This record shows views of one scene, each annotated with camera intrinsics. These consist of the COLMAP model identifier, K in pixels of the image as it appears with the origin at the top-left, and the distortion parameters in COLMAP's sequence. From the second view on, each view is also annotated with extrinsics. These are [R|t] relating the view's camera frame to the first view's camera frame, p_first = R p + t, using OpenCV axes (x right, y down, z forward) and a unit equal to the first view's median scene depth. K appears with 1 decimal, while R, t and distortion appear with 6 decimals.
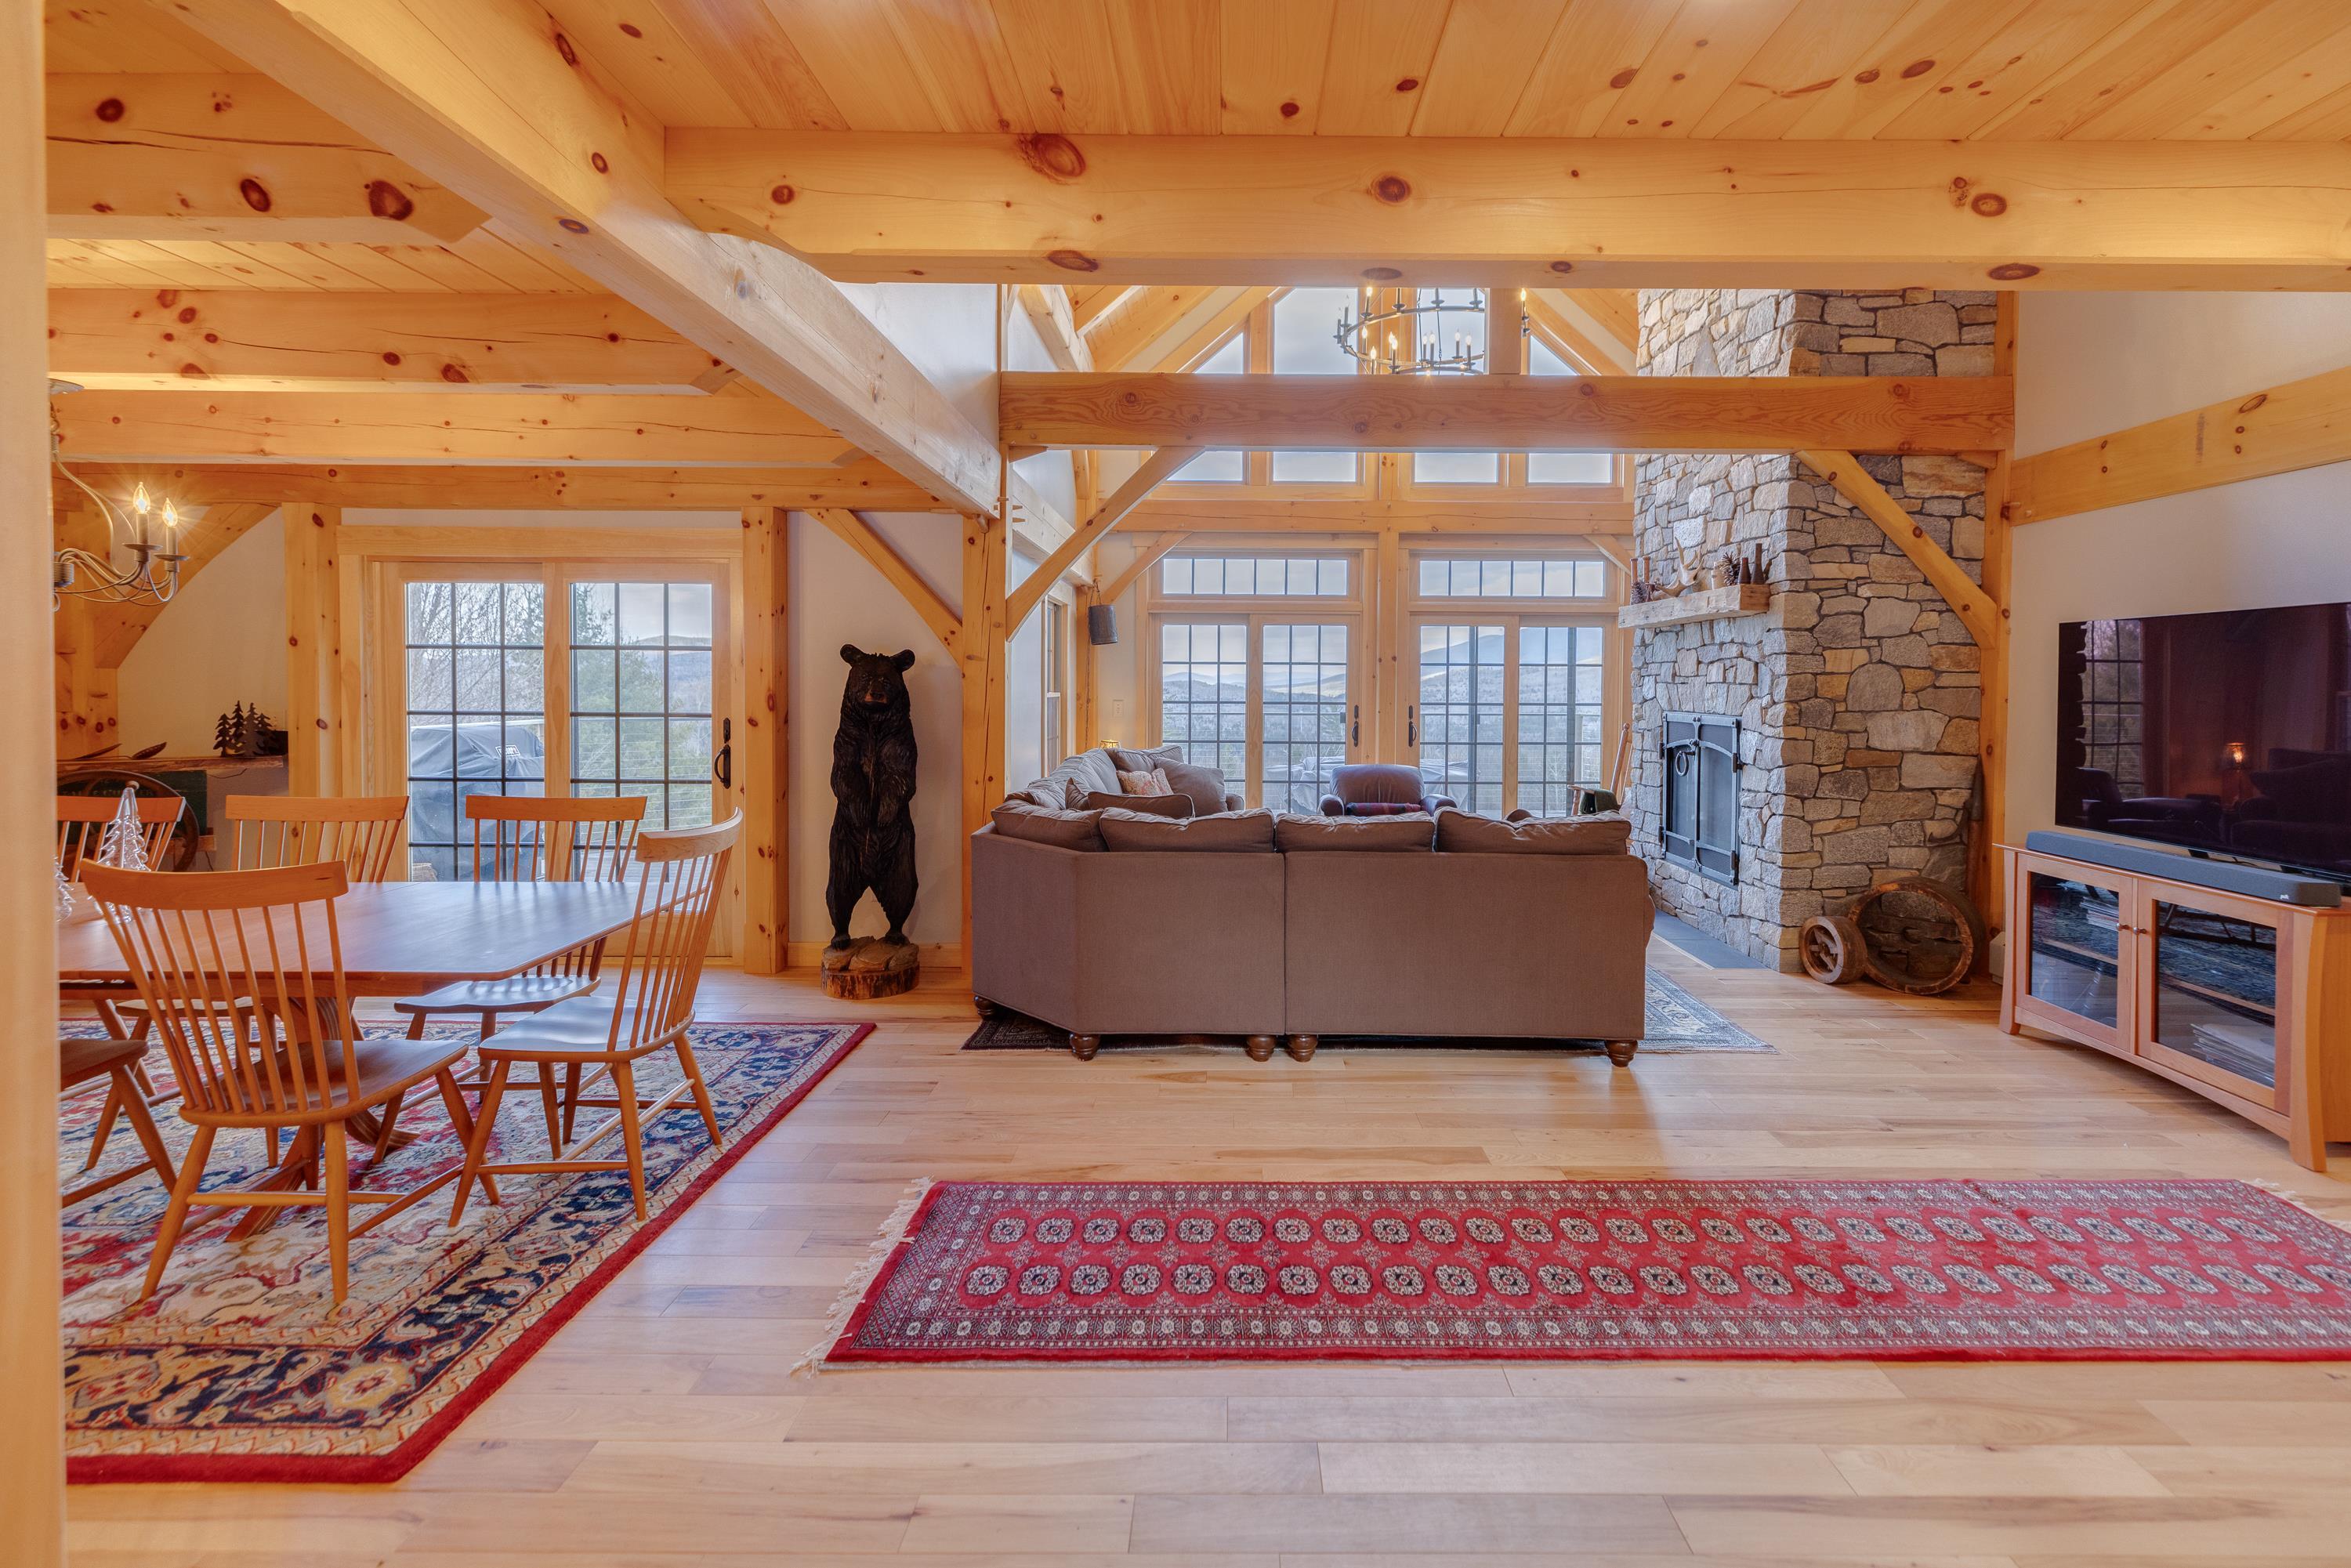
lens RADIAL K [[1082.1, 0, 1196.5], [0, 1082.1, 733.2], [0, 0, 1]] dist [0.003772, 0.000454]
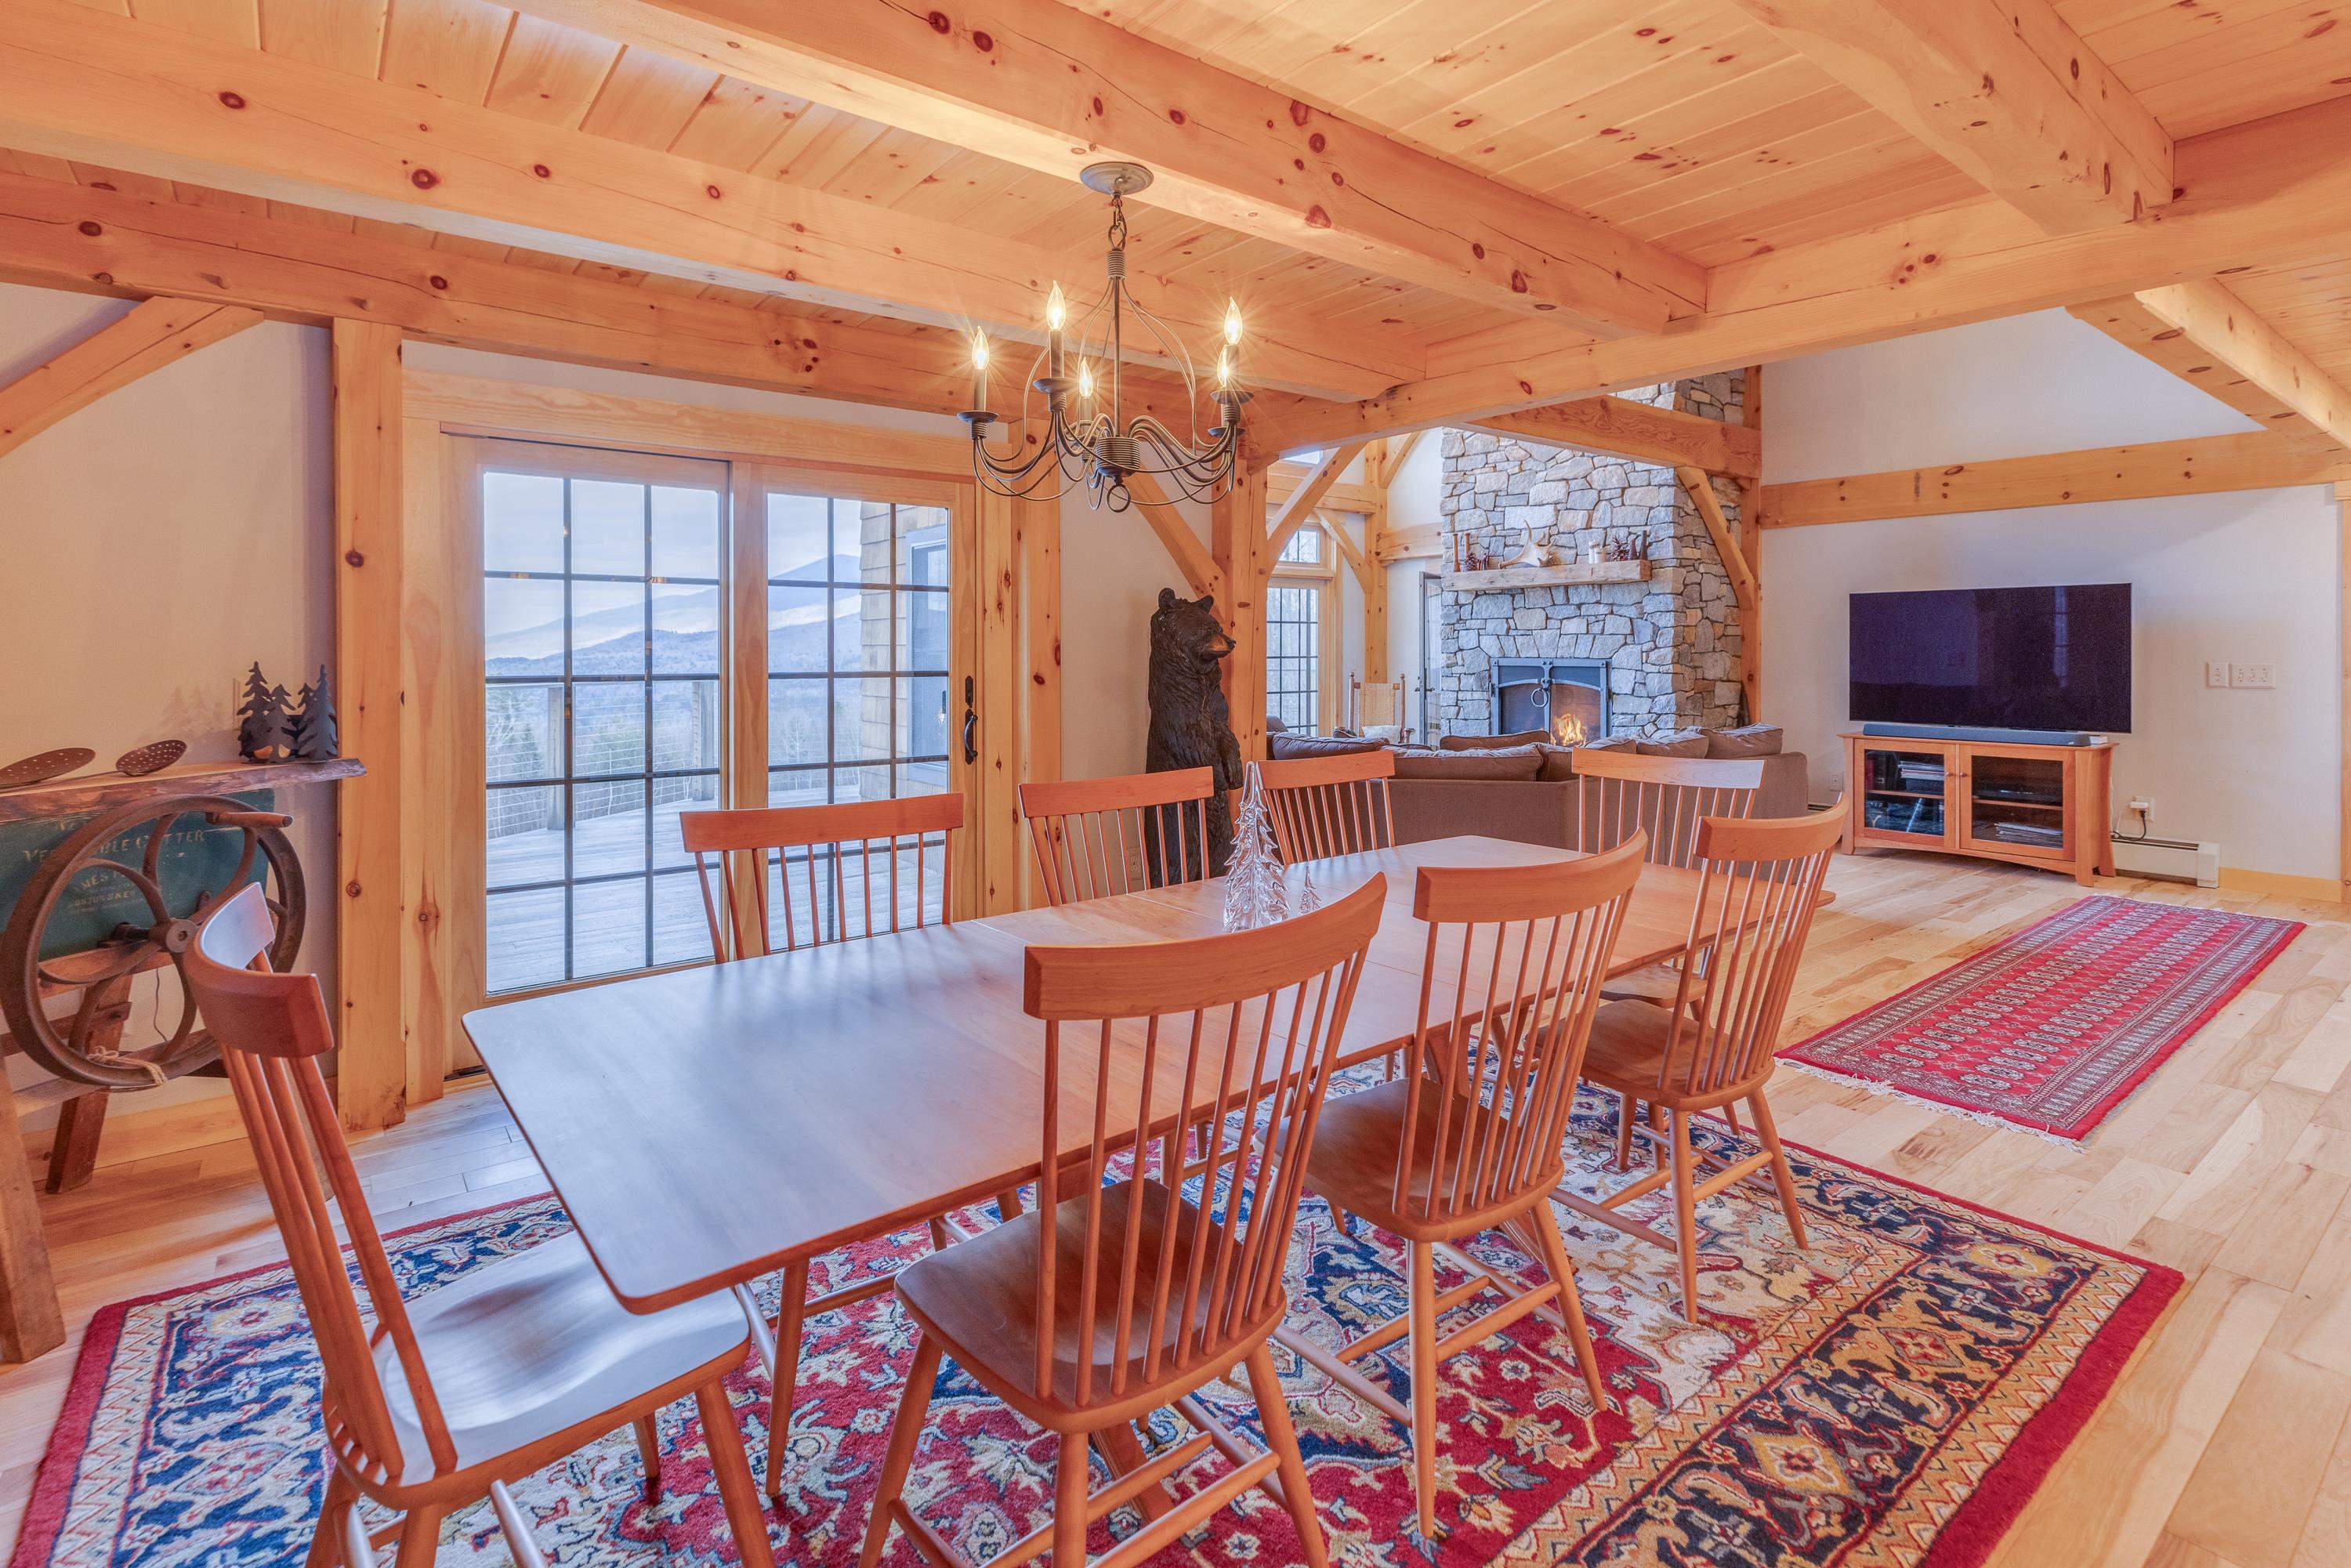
lens RADIAL K [[1139.4, 0, 1204.5], [0, 1139.4, 675.3], [0, 0, 1]] dist [0.002931, 0.000076]
pose [[0.784588, -0.022569, 0.619606, -0.908658], [0.036002, 0.999309, -0.009189, -0.000257], [-0.618971, 0.029516, 0.784859, 0.255542]]
